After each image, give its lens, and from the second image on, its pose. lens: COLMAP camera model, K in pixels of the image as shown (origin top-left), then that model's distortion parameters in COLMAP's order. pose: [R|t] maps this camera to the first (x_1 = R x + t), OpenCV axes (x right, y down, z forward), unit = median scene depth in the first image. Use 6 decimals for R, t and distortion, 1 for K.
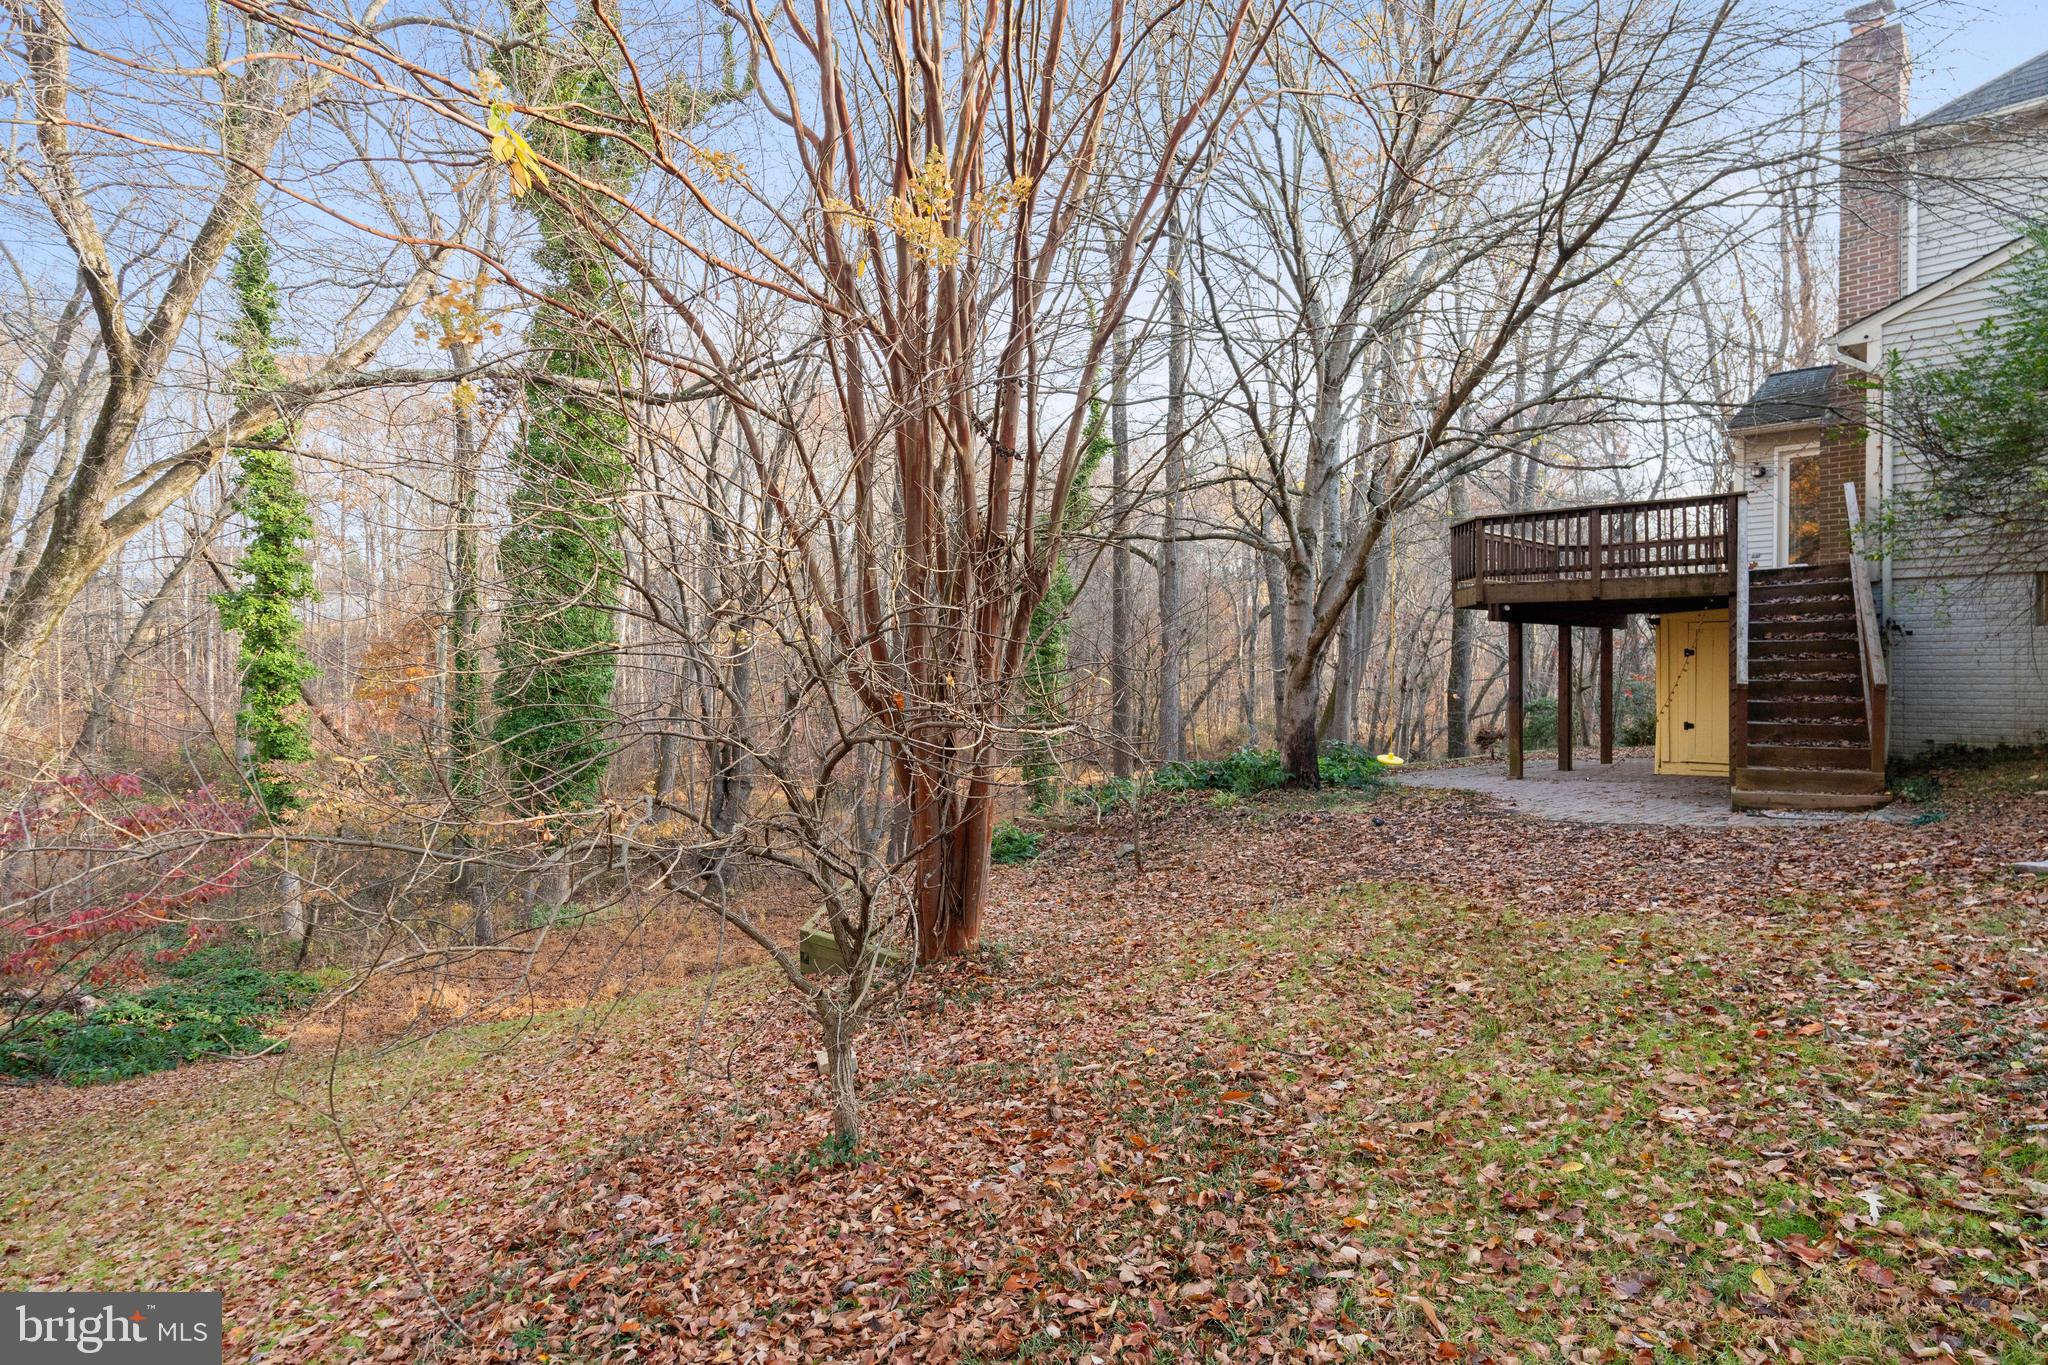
lens RADIAL K [[1165.9, 0, 1028.9], [0, 1165.9, 677.9], [0, 0, 1]] dist [-0.001505, 0.002053]
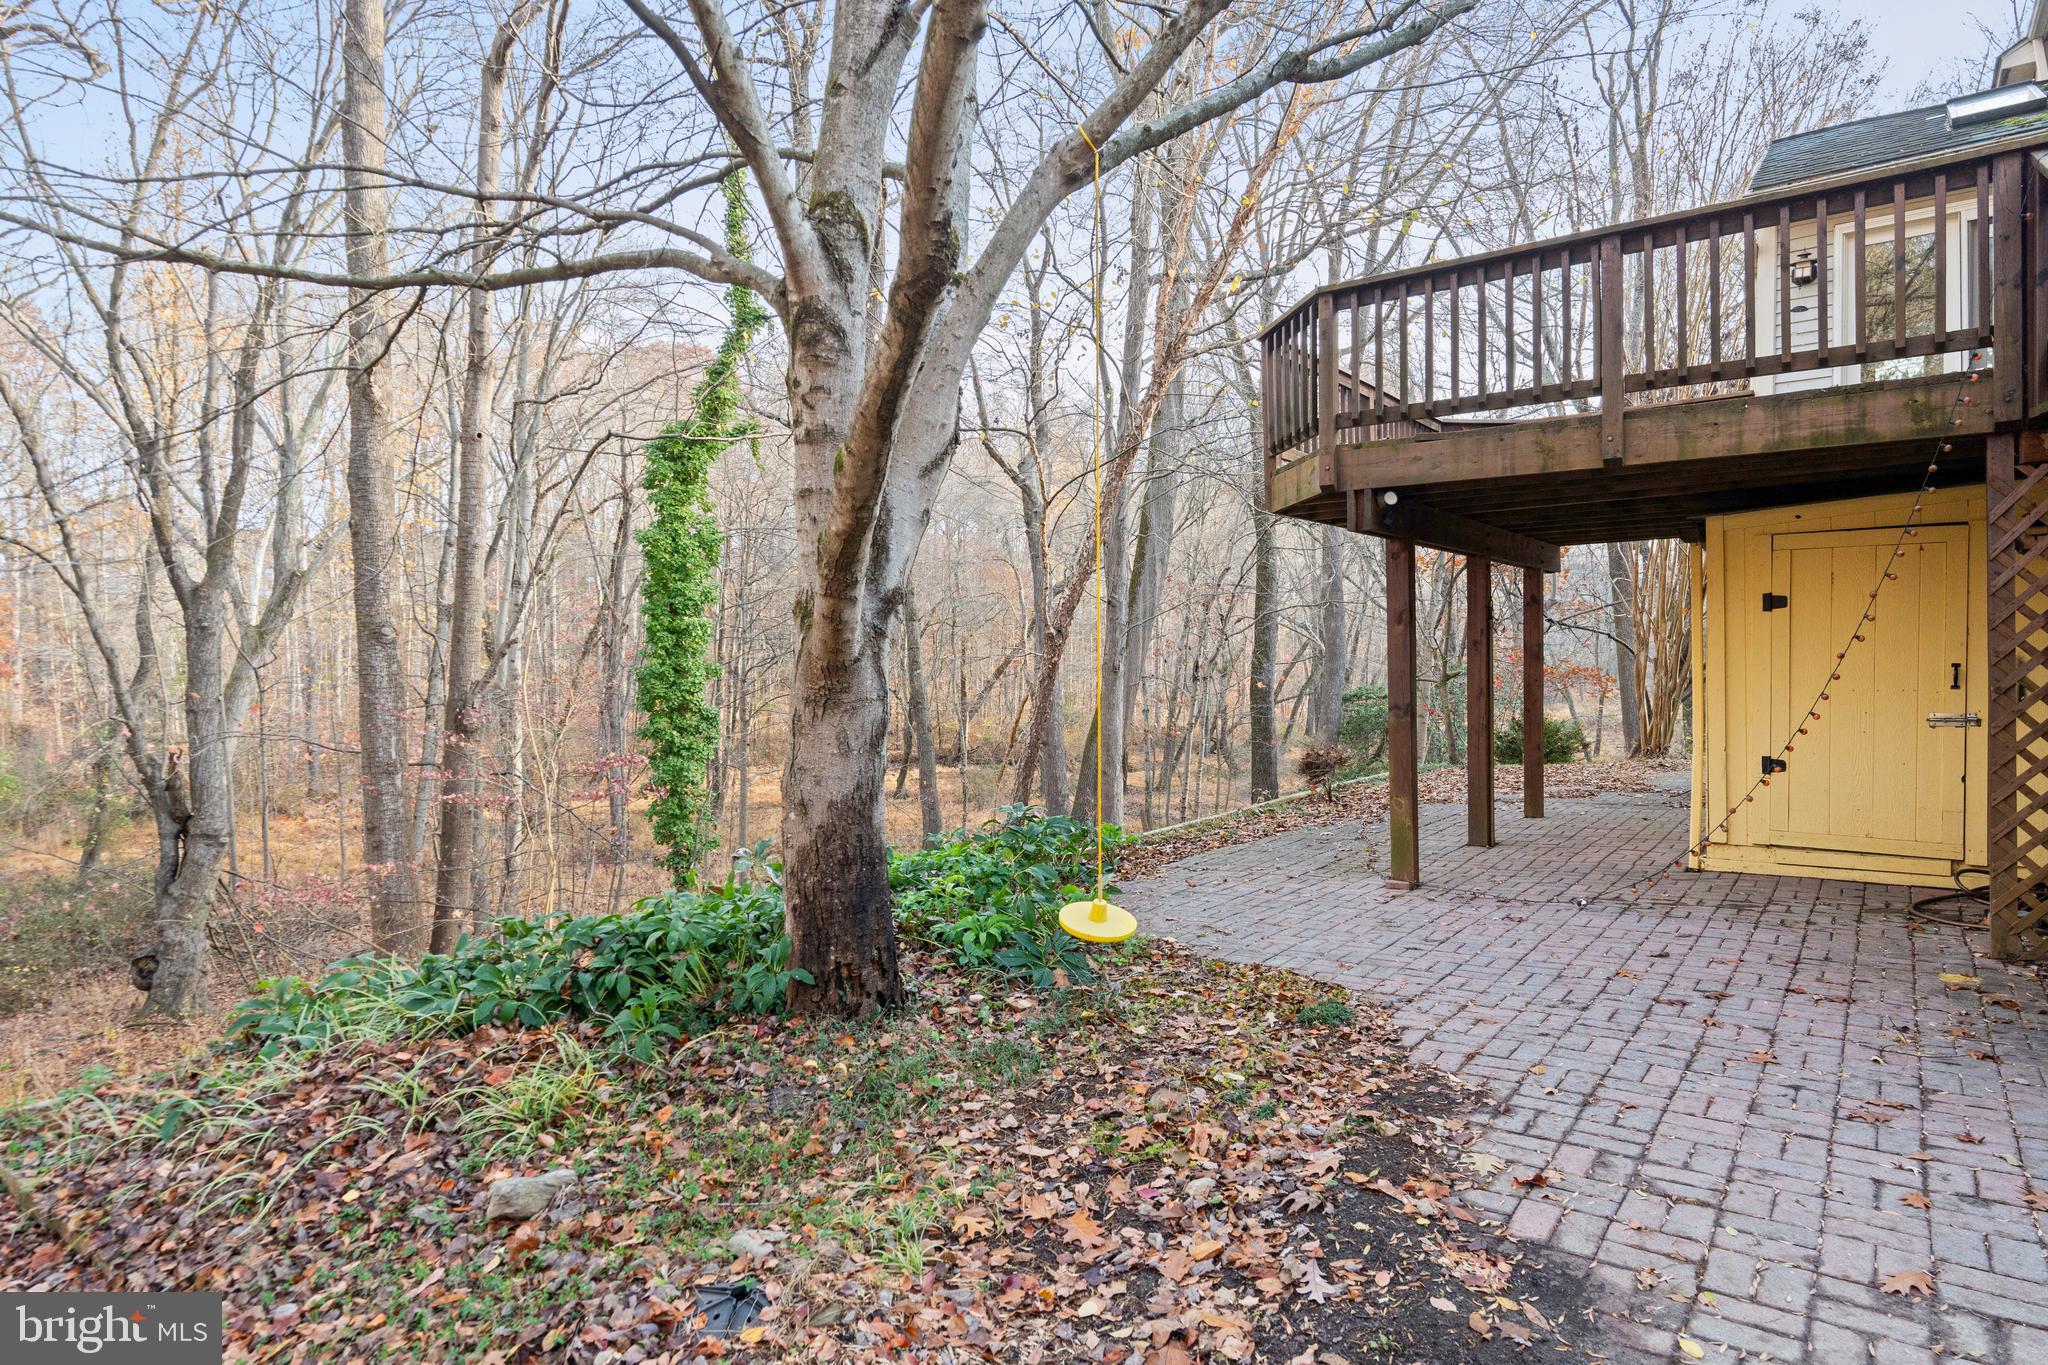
lens RADIAL K [[1165.9, 0, 1020.4], [0, 1165.9, 679.7], [0, 0, 1]] dist [-0.001505, 0.002053]
pose [[0.988559, -0.010477, 0.150474, 0.184962], [0.008434, 0.999863, 0.014210, -0.000671], [-0.150602, -0.012778, 0.988512, 0.522809]]
